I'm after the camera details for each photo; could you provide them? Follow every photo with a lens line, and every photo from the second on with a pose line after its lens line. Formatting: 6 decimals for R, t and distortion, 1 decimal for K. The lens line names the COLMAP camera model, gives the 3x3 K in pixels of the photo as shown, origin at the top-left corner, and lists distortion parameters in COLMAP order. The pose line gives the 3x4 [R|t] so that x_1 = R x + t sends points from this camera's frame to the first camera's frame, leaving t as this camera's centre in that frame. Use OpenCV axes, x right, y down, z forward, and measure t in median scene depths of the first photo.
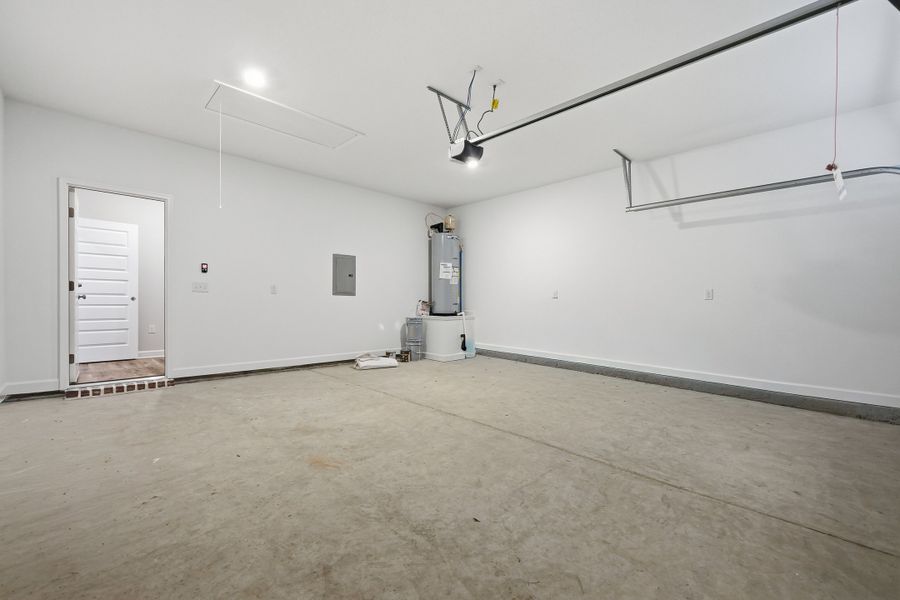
lens RADIAL K [[386.6, 0, 453.2], [0, 386.6, 302.8], [0, 0, 1]] dist [-0.009508, -0.000688]
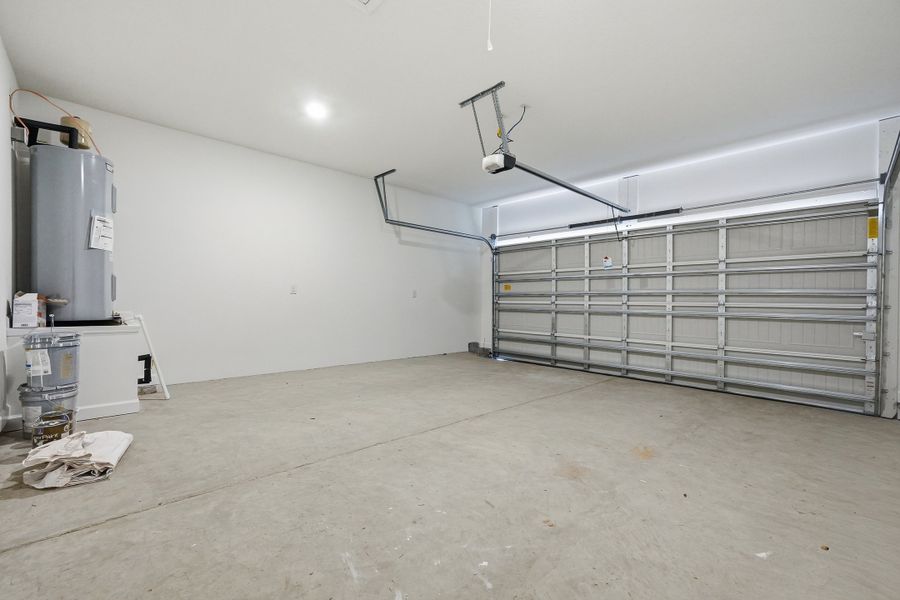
lens RADIAL K [[386.6, 0, 453.2], [0, 386.6, 301.7], [0, 0, 1]] dist [-0.009508, -0.000688]
pose [[0.012492, -0.010072, 0.999871, -1.306367], [-0.013410, 0.999858, 0.010239, -0.015850], [-0.999832, -0.013536, 0.012355, 1.398924]]
